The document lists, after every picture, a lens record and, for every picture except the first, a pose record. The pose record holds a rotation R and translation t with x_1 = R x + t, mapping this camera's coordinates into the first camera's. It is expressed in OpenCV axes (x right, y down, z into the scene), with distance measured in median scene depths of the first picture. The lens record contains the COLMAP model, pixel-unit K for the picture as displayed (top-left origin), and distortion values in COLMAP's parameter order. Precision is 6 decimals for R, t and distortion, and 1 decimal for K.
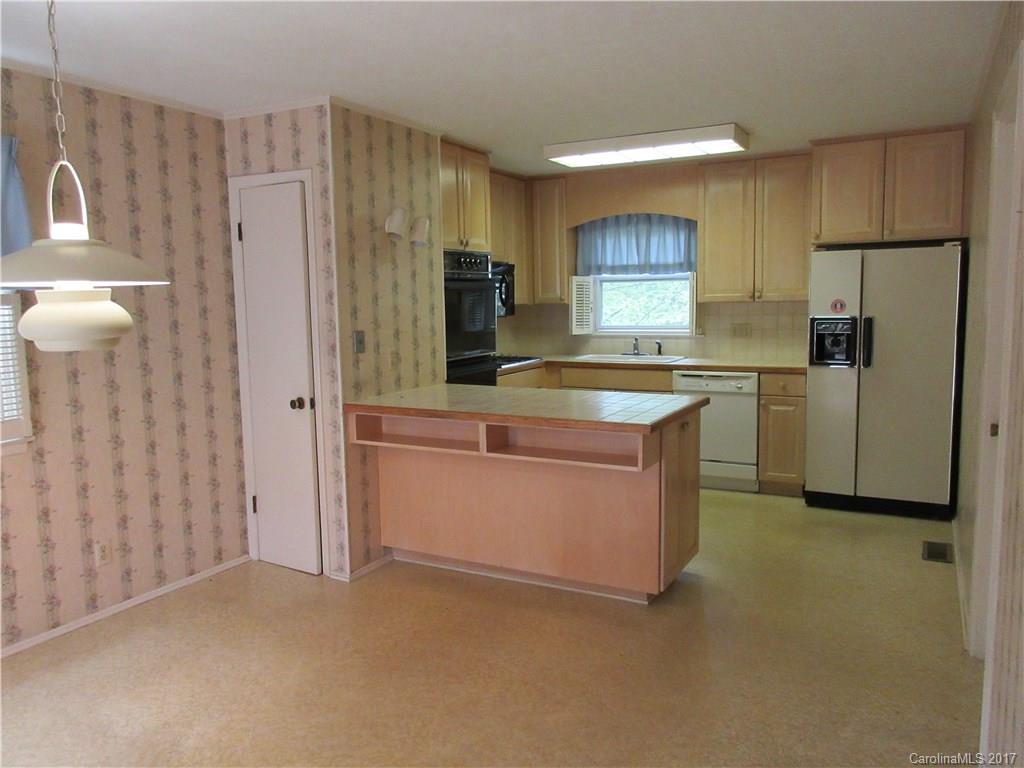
lens RADIAL K [[765.8, 0, 512.6], [0, 765.8, 383.5], [0, 0, 1]] dist [0.014286, -0.000454]
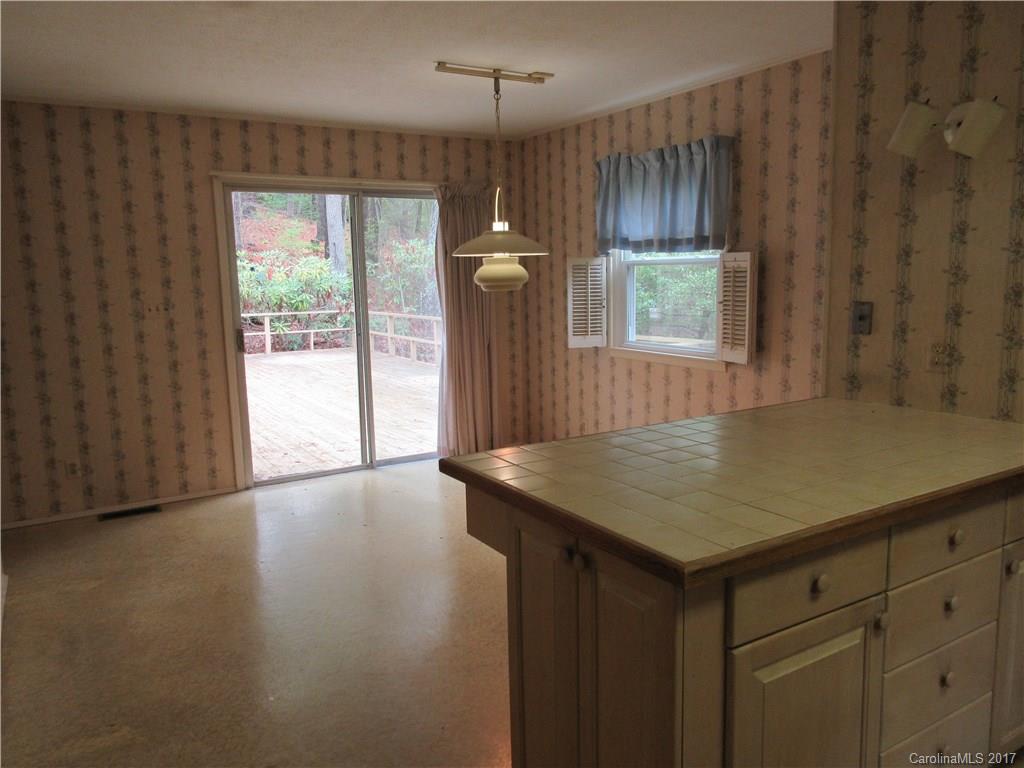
lens RADIAL K [[765.8, 0, 512.3], [0, 765.8, 383.5], [0, 0, 1]] dist [0.014286, -0.000454]
pose [[-0.484131, 0.156289, -0.860925, 0.555640], [-0.068843, 0.974065, 0.215541, -0.123944], [0.872283, 0.163618, -0.460815, 1.053059]]
